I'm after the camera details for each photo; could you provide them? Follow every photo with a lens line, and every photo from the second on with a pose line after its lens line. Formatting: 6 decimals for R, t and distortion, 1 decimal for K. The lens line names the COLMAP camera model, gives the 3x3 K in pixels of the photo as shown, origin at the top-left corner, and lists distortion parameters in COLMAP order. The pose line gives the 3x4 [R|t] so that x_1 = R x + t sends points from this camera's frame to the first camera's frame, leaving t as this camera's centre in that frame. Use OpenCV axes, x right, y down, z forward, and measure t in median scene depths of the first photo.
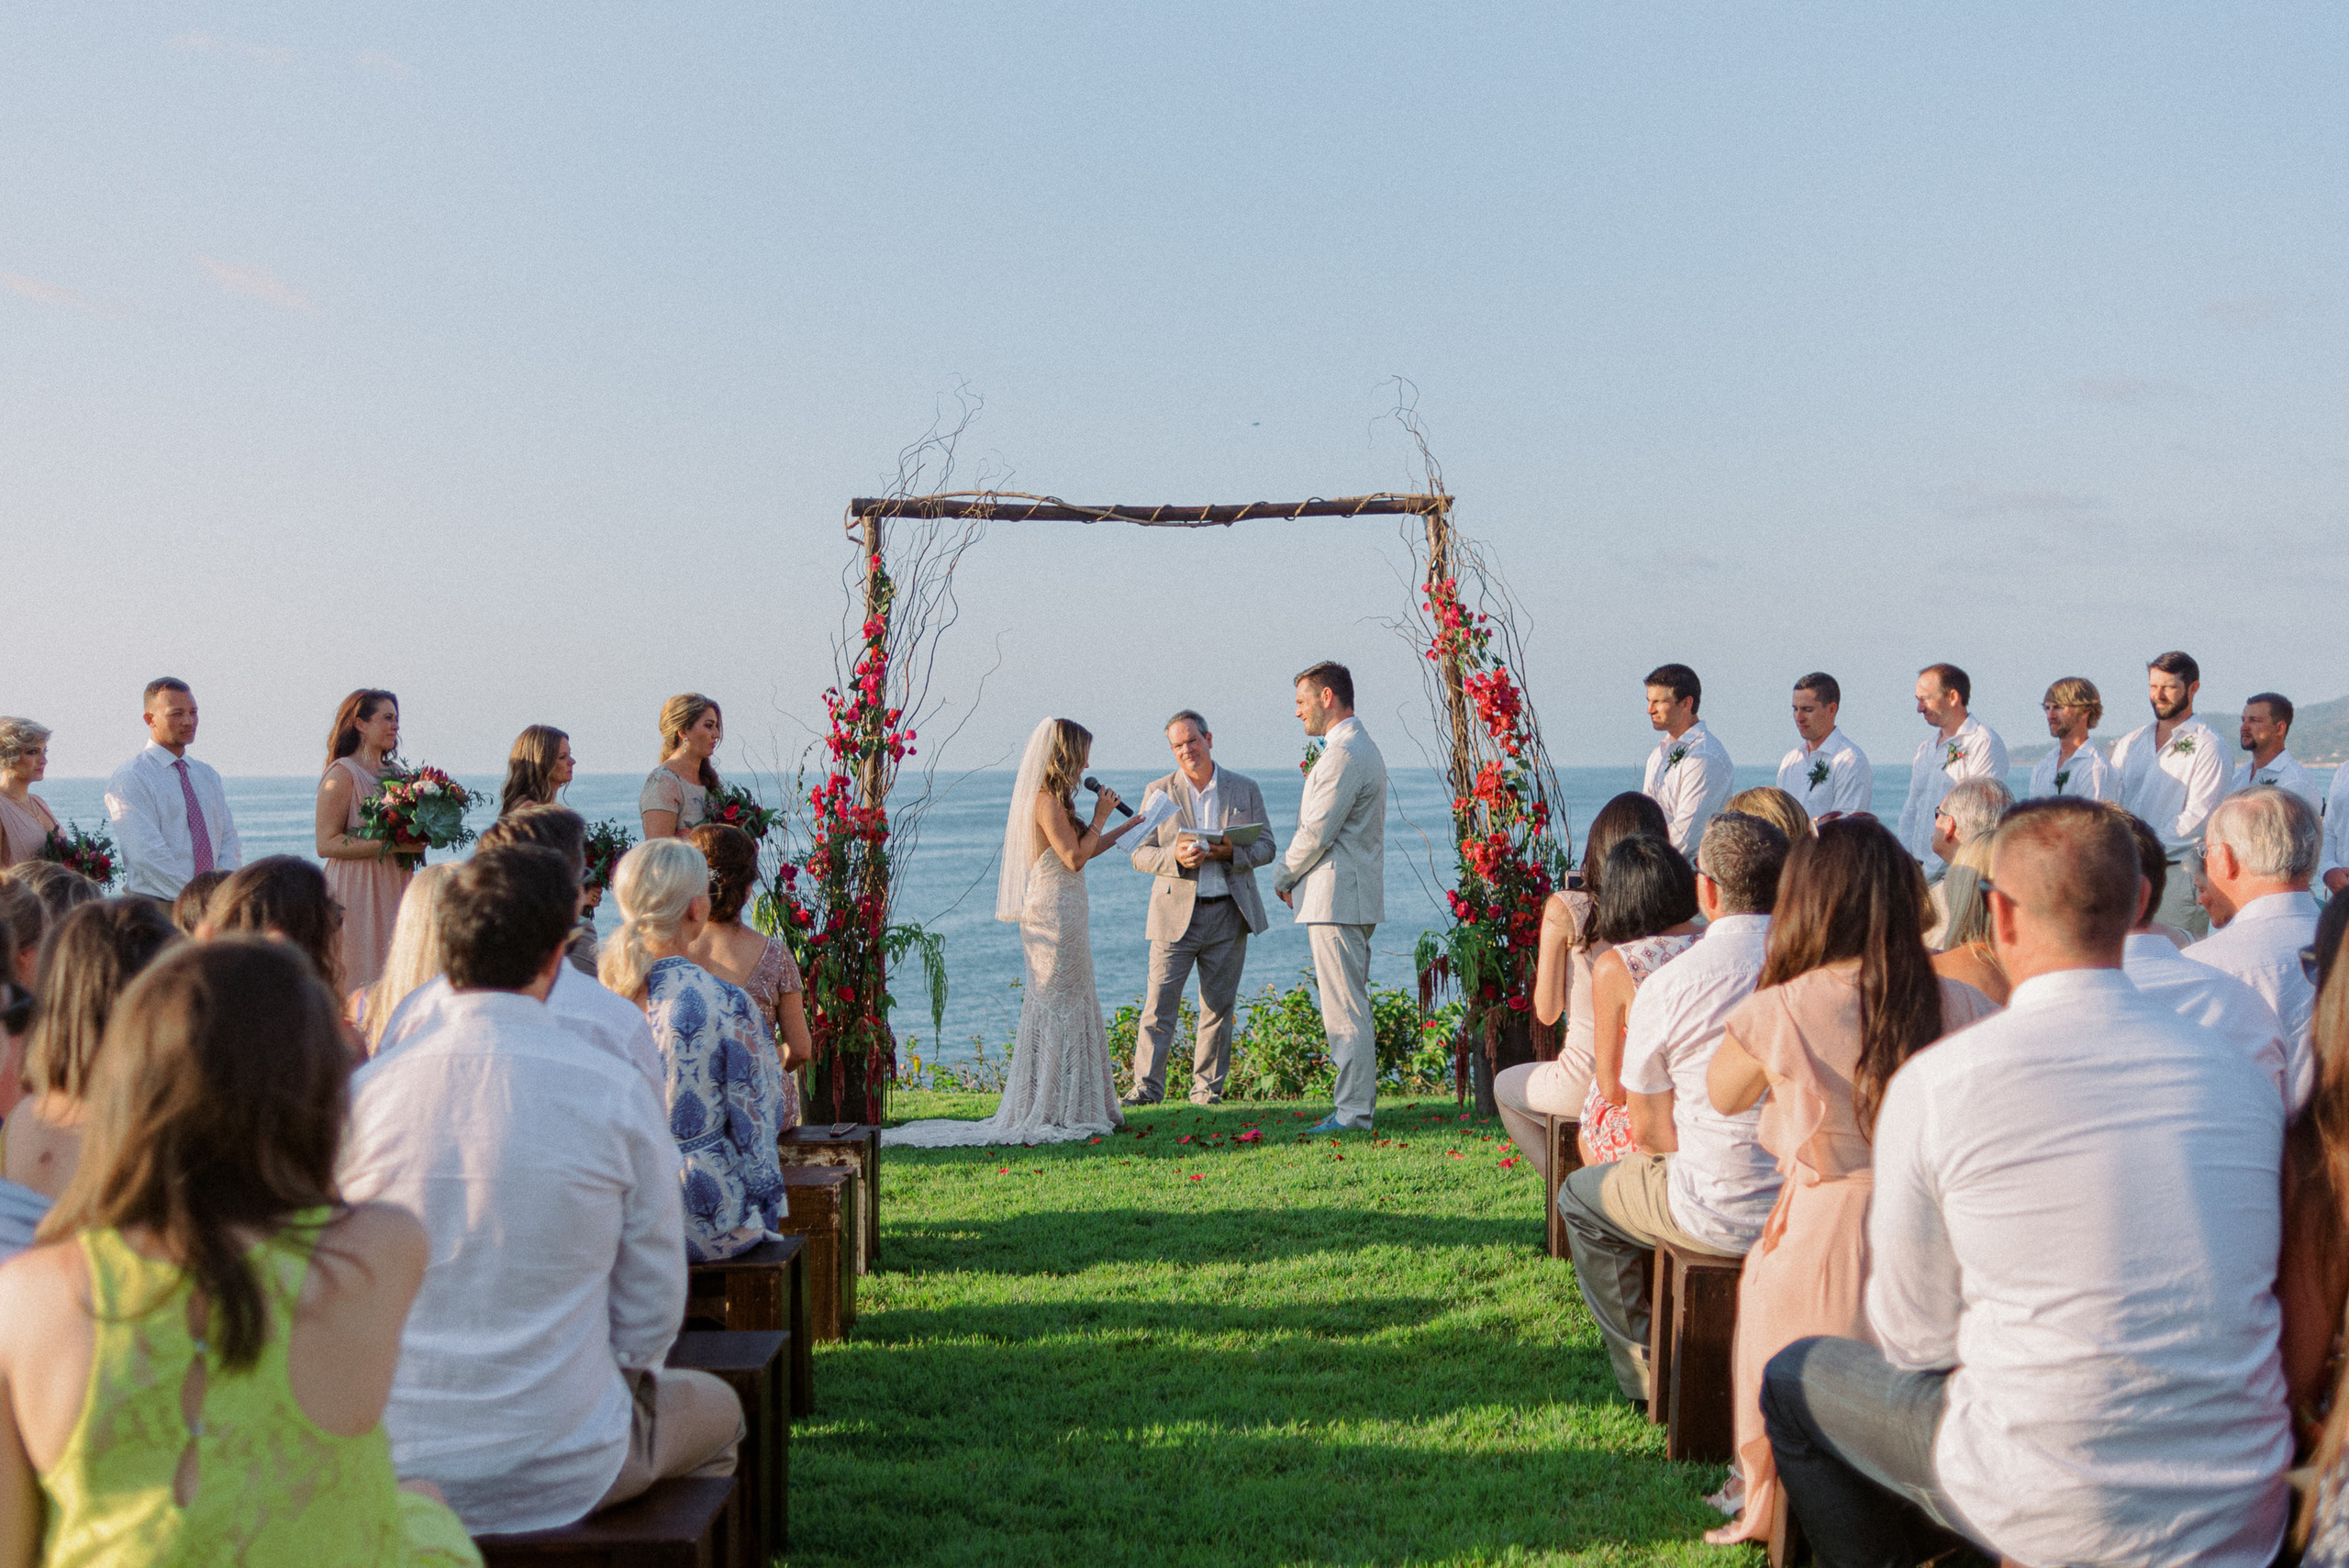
lens RADIAL K [[2434.4, 0, 1174.5], [0, 2434.4, 784.0], [0, 0, 1]] dist [0.050885, 0.002846]
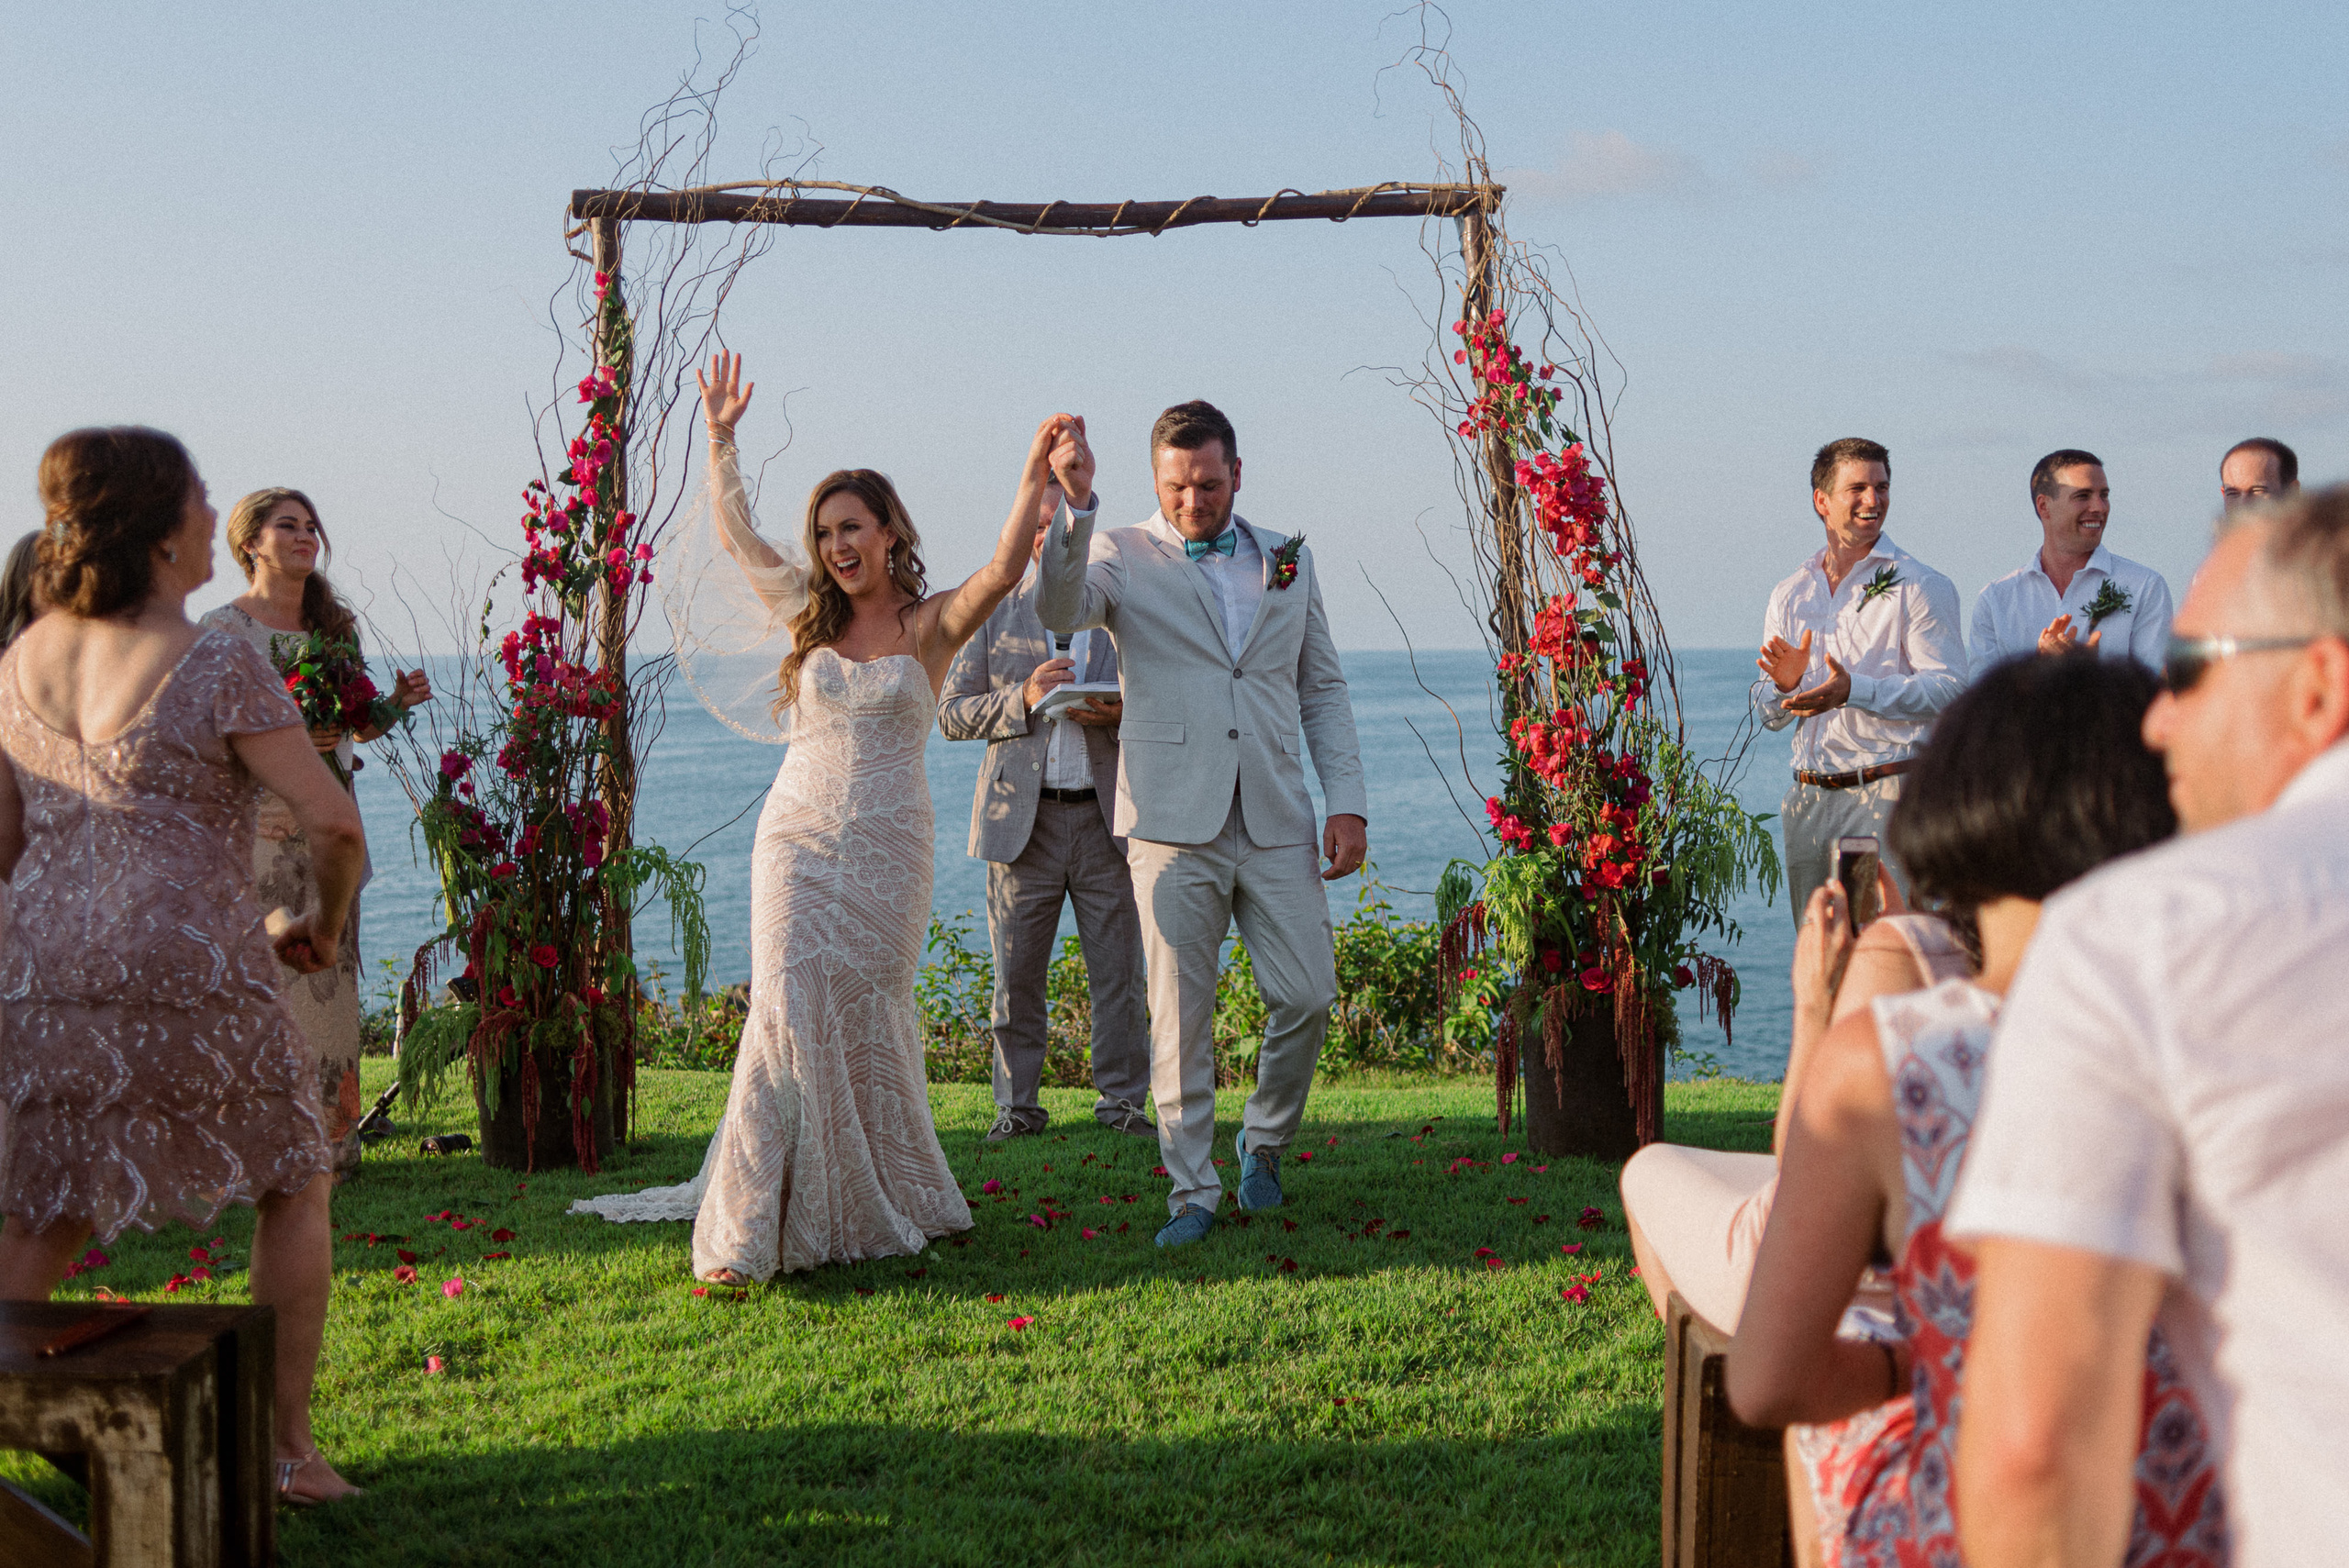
lens RADIAL K [[2320.2, 0, 1174.5], [0, 2320.2, 784.0], [0, 0, 1]] dist [0.006123, 0.004871]
pose [[0.999407, 0.003965, -0.034207, 0.050382], [-0.002193, 0.998662, 0.051666, 0.008734], [0.034366, -0.051560, 0.998078, 0.385981]]
